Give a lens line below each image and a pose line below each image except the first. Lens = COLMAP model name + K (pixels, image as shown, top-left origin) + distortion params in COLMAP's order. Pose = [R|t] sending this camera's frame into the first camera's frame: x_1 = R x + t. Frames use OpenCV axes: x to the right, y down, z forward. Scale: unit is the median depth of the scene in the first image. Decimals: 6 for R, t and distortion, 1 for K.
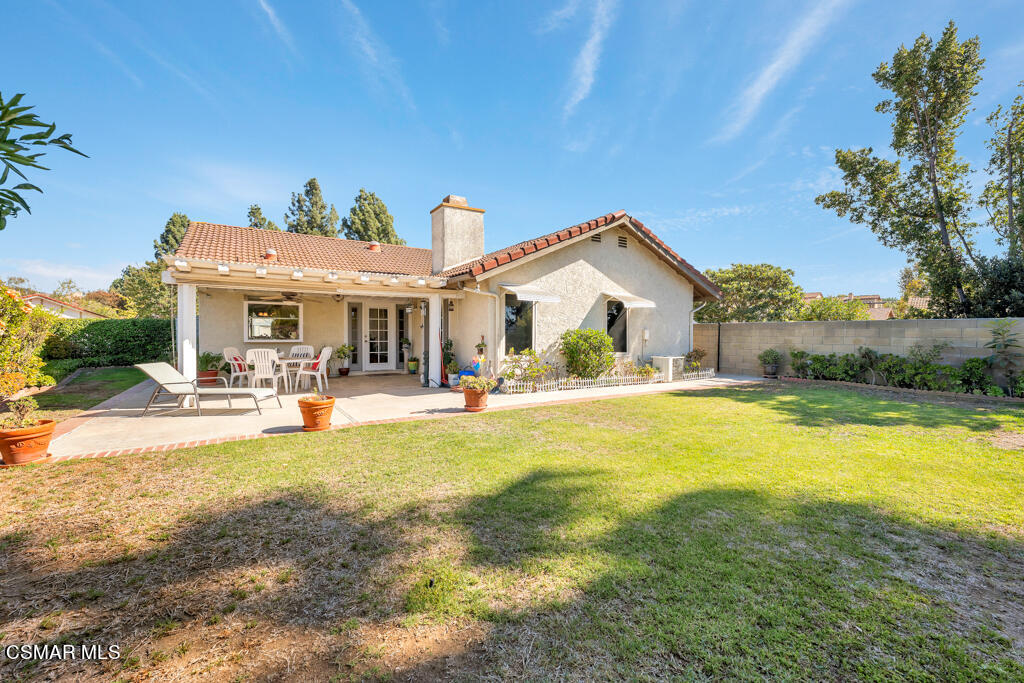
lens RADIAL K [[421.3, 0, 513.8], [0, 421.3, 342.4], [0, 0, 1]] dist [0.000724, 0.000076]
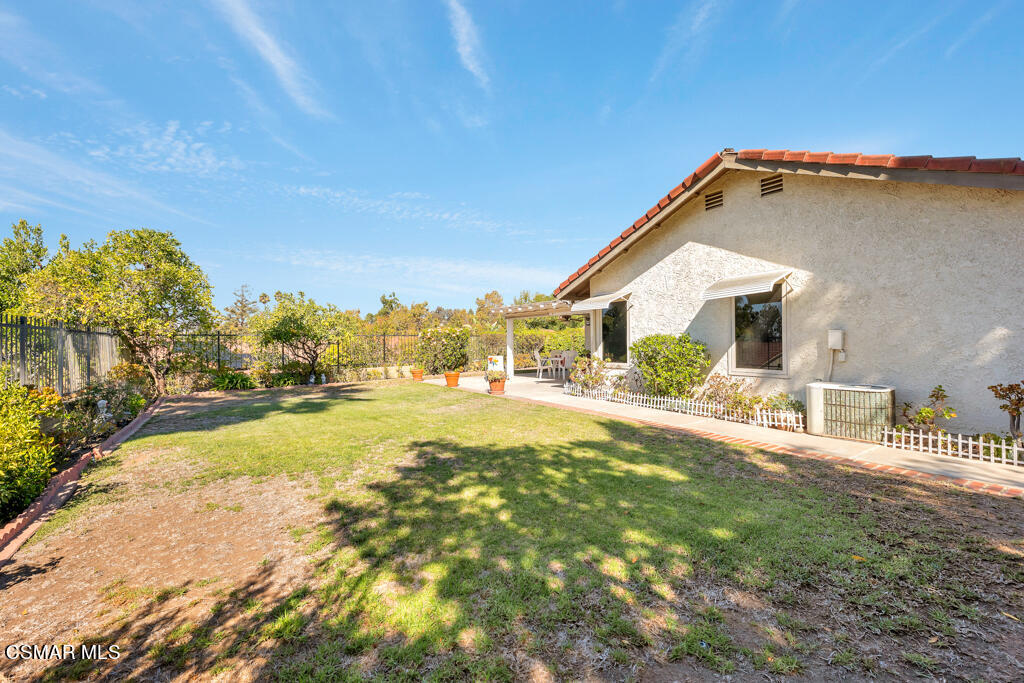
lens RADIAL K [[421.3, 0, 513.8], [0, 421.3, 342.4], [0, 0, 1]] dist [0.000724, 0.000076]
pose [[-0.016450, 0.005239, -0.999851, 0.920428], [-0.022526, 0.999731, 0.005609, -0.013270], [0.999611, 0.022615, -0.016327, 0.698479]]
